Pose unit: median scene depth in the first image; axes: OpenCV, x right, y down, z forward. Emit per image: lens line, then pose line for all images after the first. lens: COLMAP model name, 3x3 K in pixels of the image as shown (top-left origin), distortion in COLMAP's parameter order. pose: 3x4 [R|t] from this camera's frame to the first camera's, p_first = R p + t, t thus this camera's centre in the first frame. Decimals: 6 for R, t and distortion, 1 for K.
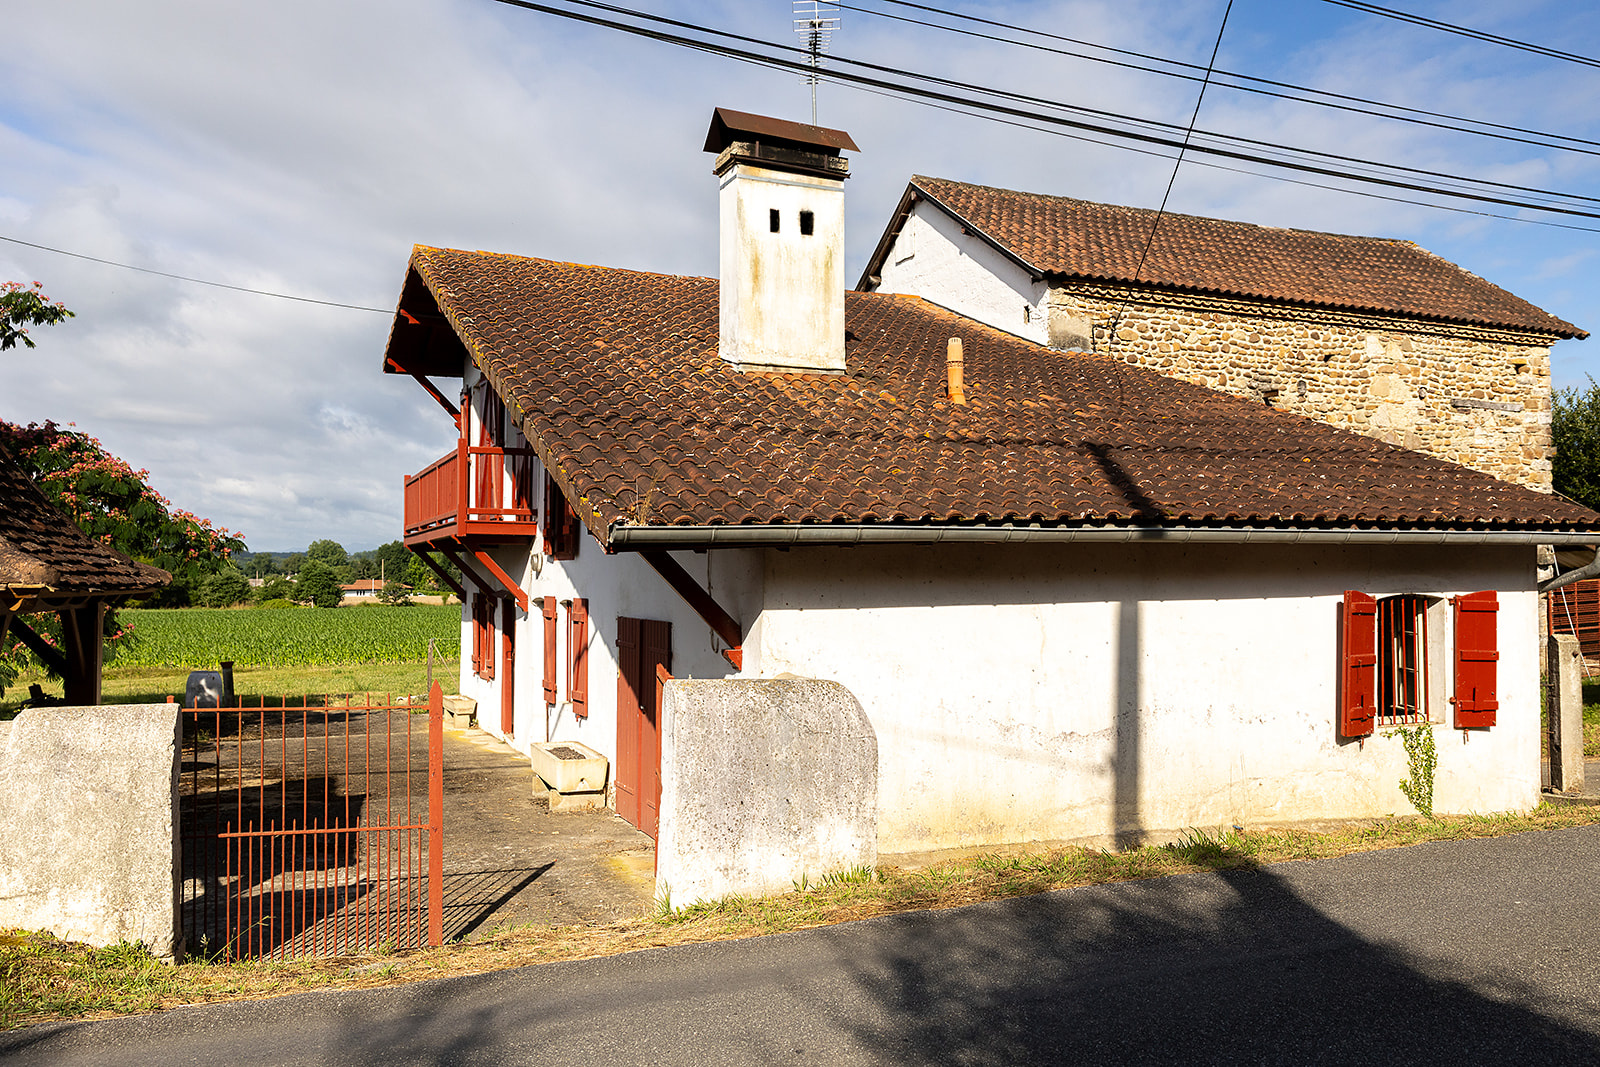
lens RADIAL K [[1243.4, 0, 790.9], [0, 1243.4, 529.0], [0, 0, 1]] dist [-0.001105, -0.005170]
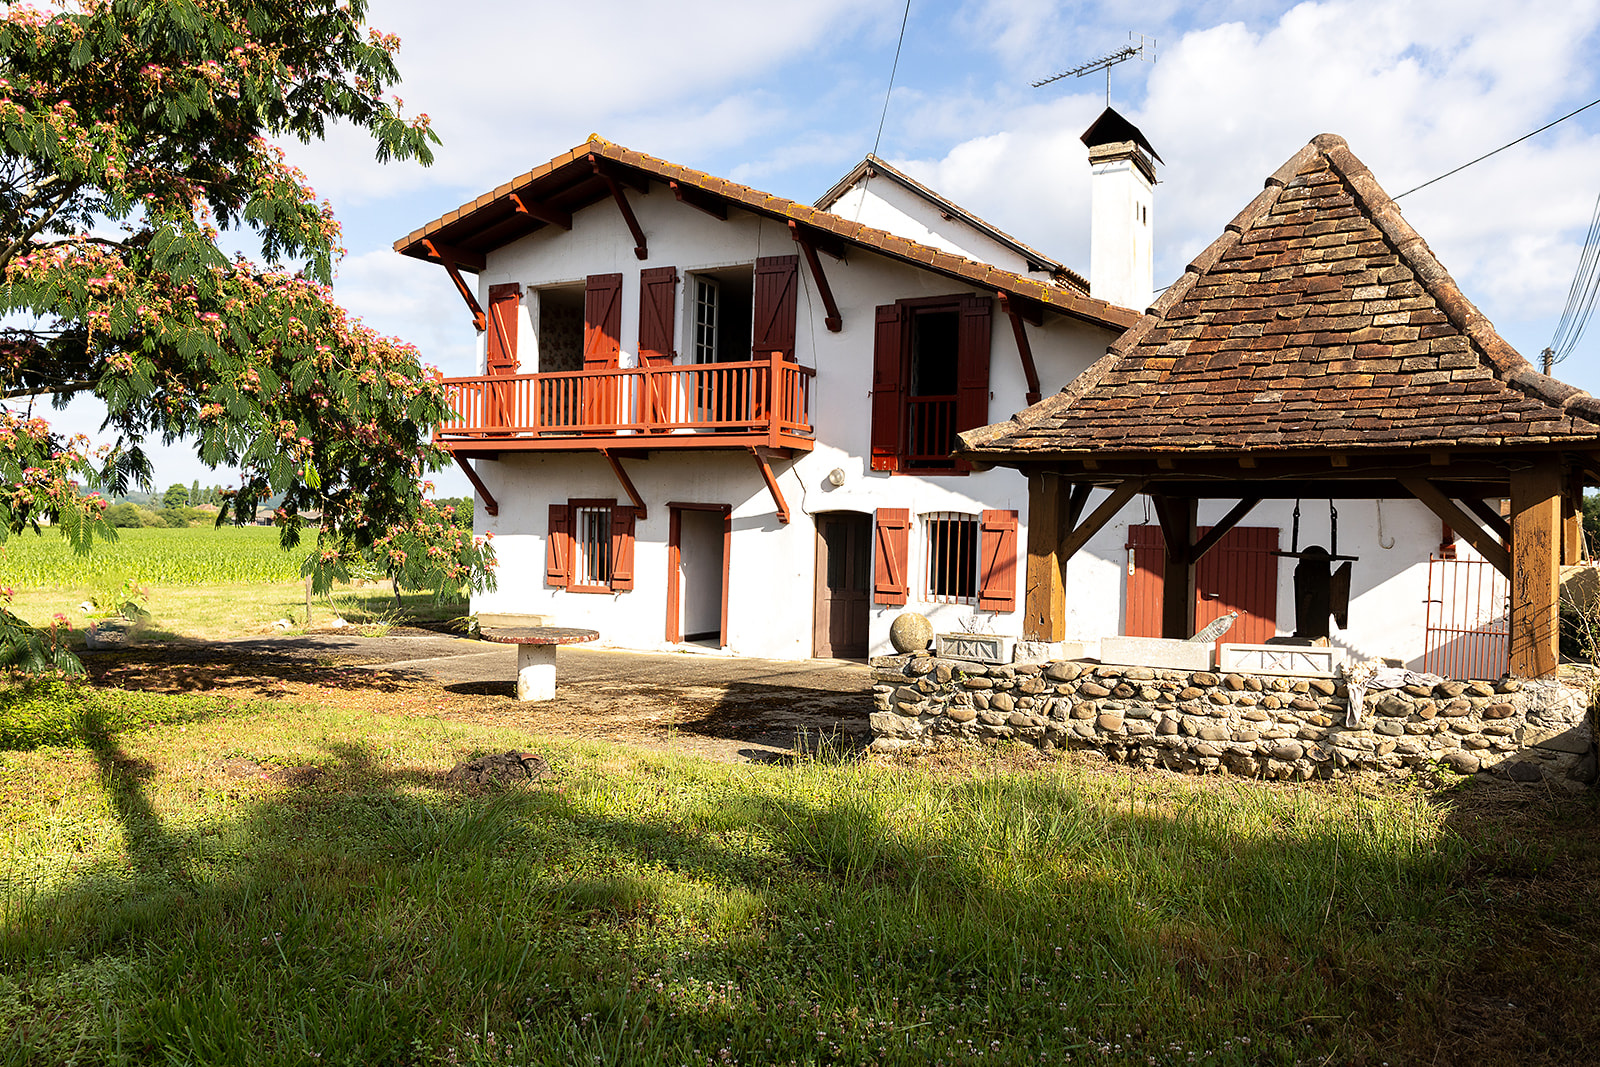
lens RADIAL K [[1196.8, 0, 800.0], [0, 1196.8, 533.5], [0, 0, 1]] dist [0.009145, -0.002206]
pose [[0.802864, 0.019621, 0.595840, -0.650168], [-0.049678, 0.998184, 0.034069, 0.032626], [-0.594089, -0.056953, 0.802380, 0.145923]]
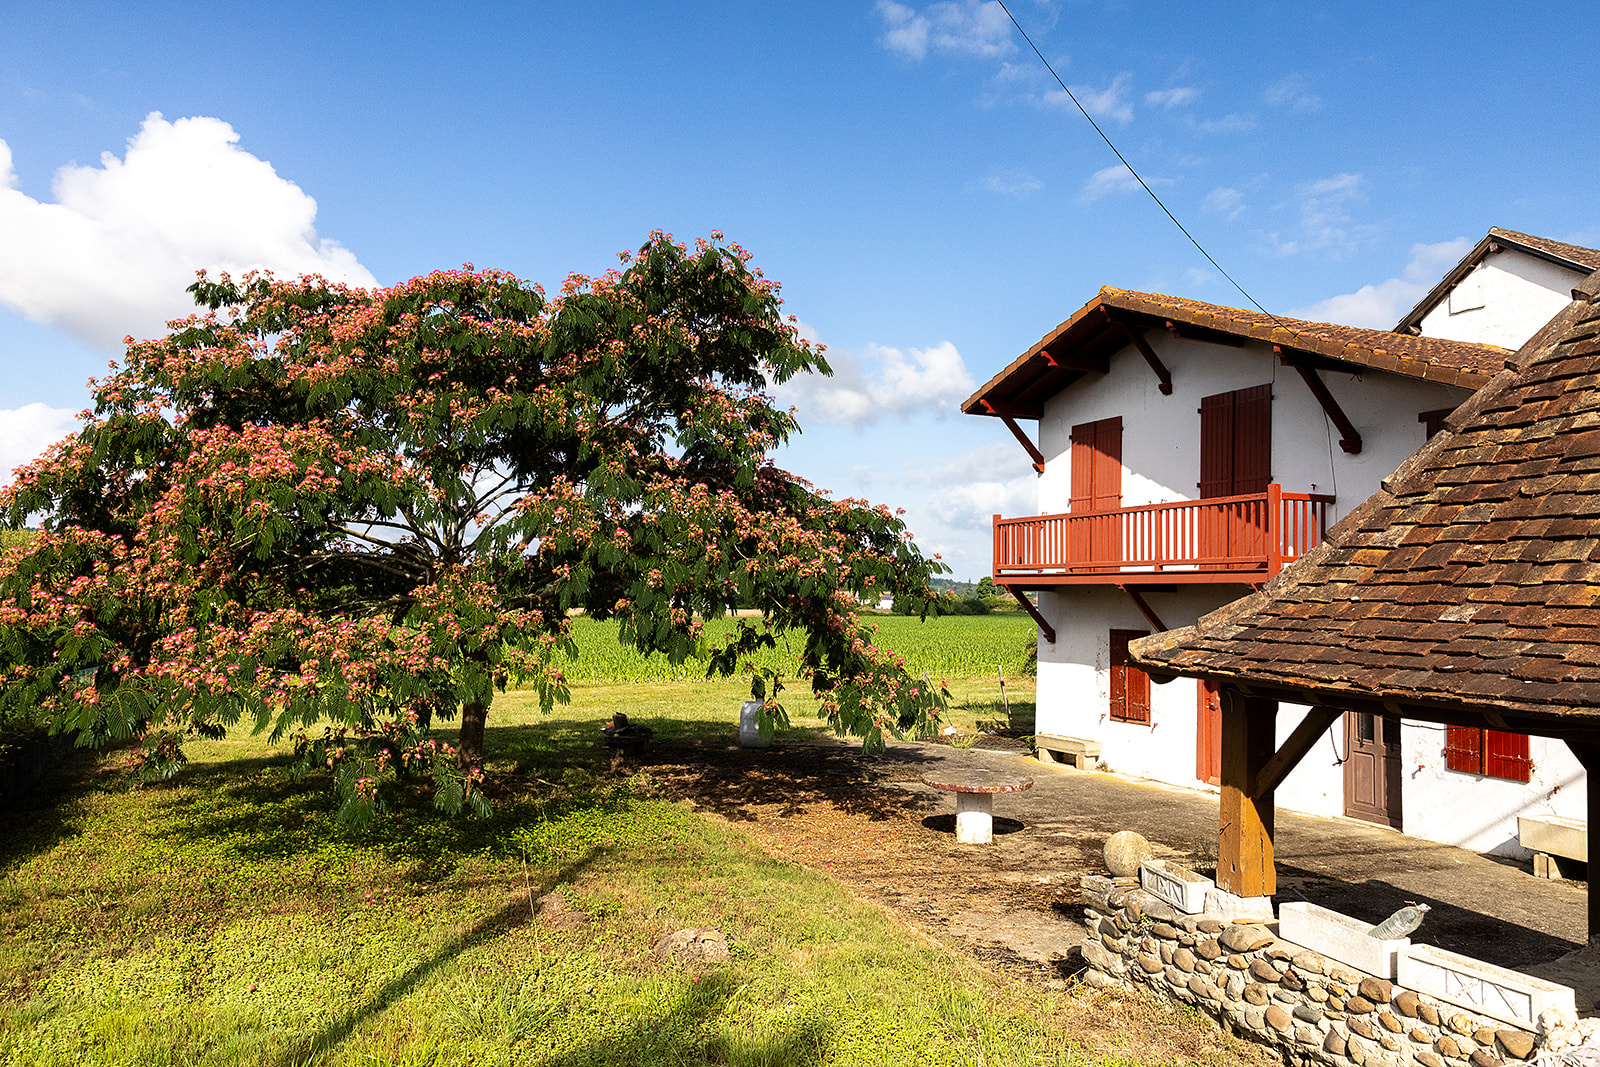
lens RADIAL K [[1099.6, 0, 802.9], [0, 1099.6, 540.4], [0, 0, 1]] dist [0.001826, -0.003299]
pose [[0.999765, 0.018610, -0.011101, -0.482489], [-0.018745, 0.999750, -0.012205, -0.009281], [0.010871, 0.012410, 0.999864, 0.112672]]
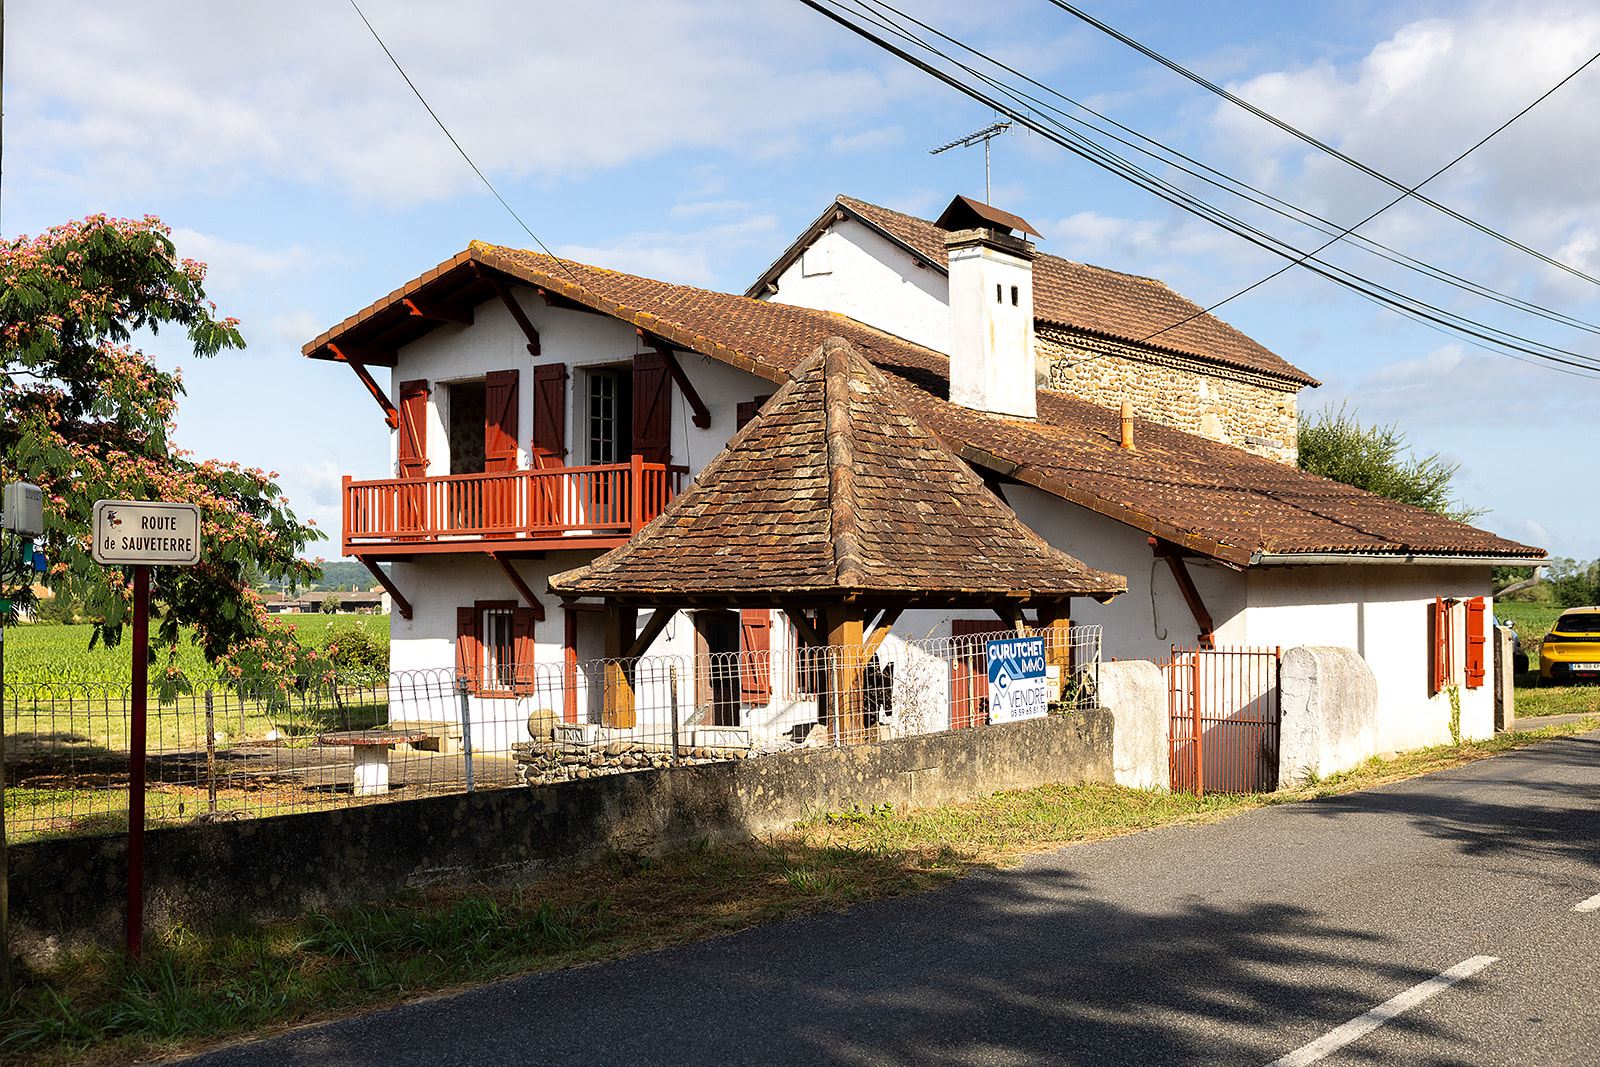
lens RADIAL K [[1769.6, 0, 800.0], [0, 1769.6, 533.5], [0, 0, 1]] dist [0.000471, -0.003881]
pose [[0.884525, 0.014573, 0.466265, -0.646782], [-0.015992, 0.999872, -0.000912, -0.006437], [-0.466219, -0.006650, 0.884644, -0.285382]]
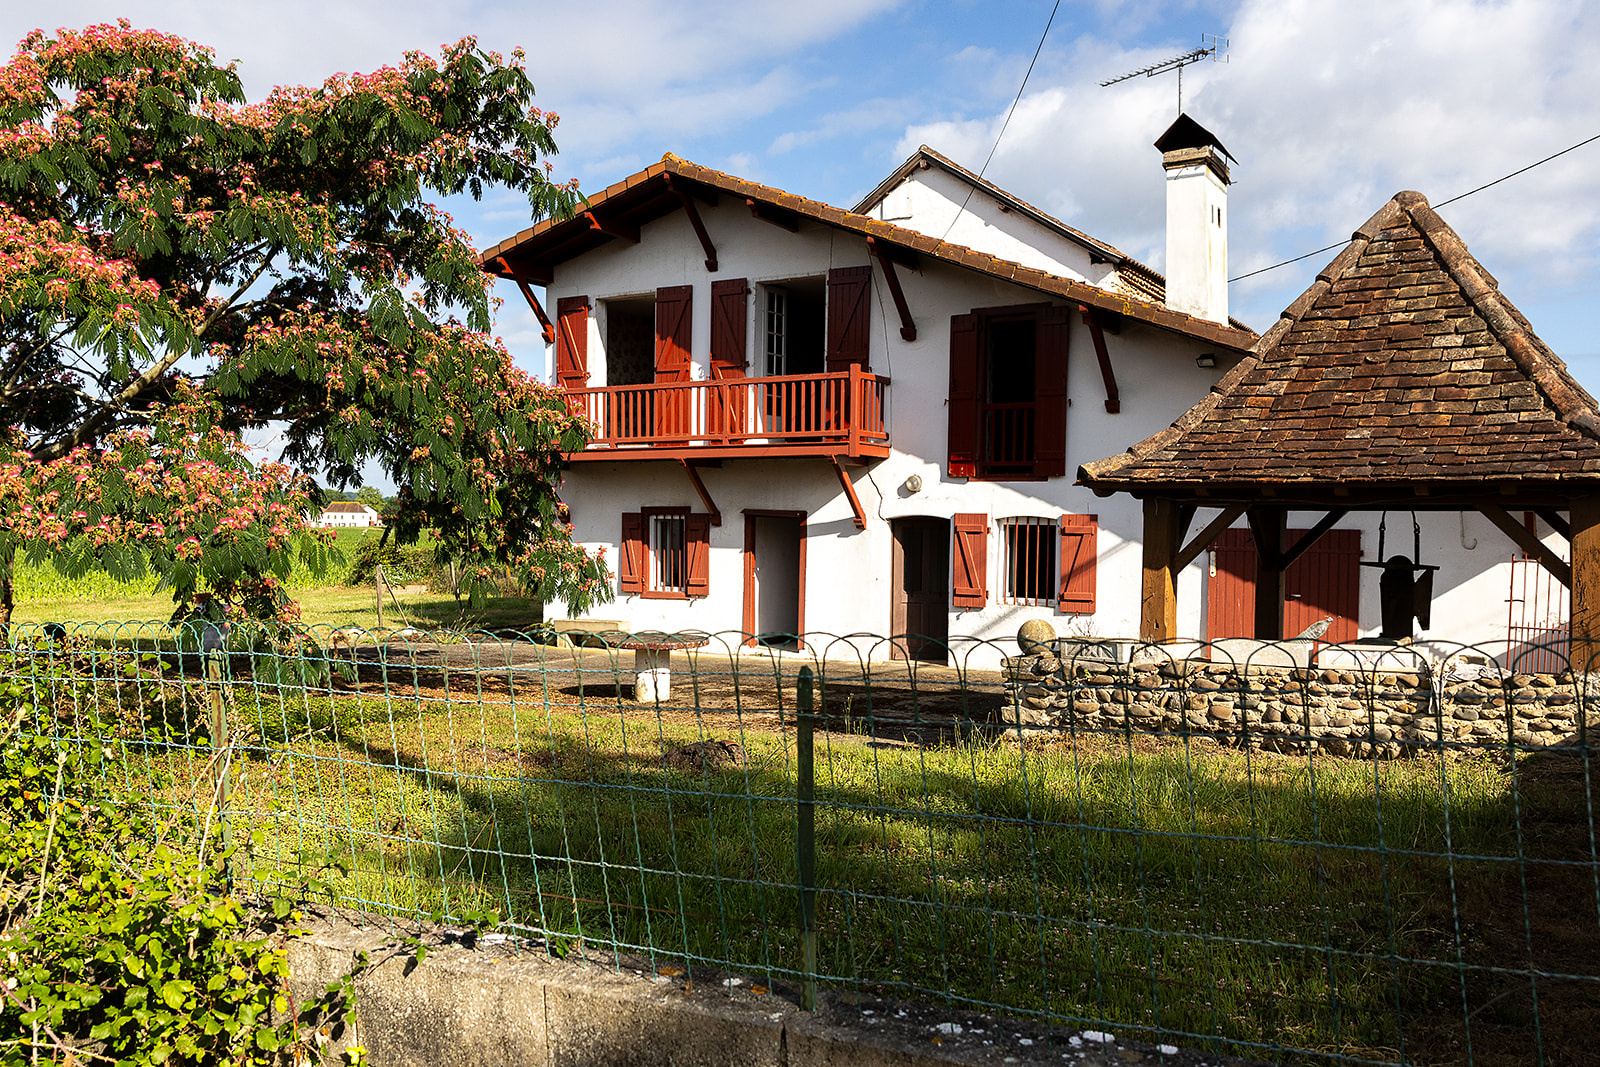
lens RADIAL K [[1315.8, 0, 714.5], [0, 1315.8, 549.2], [0, 0, 1]] dist [0.001084, 0.003896]
pose [[0.842626, -0.003301, 0.538489, -0.753383], [-0.031659, 0.997948, 0.055656, 0.020149], [-0.537567, -0.063946, 0.840793, 0.089244]]
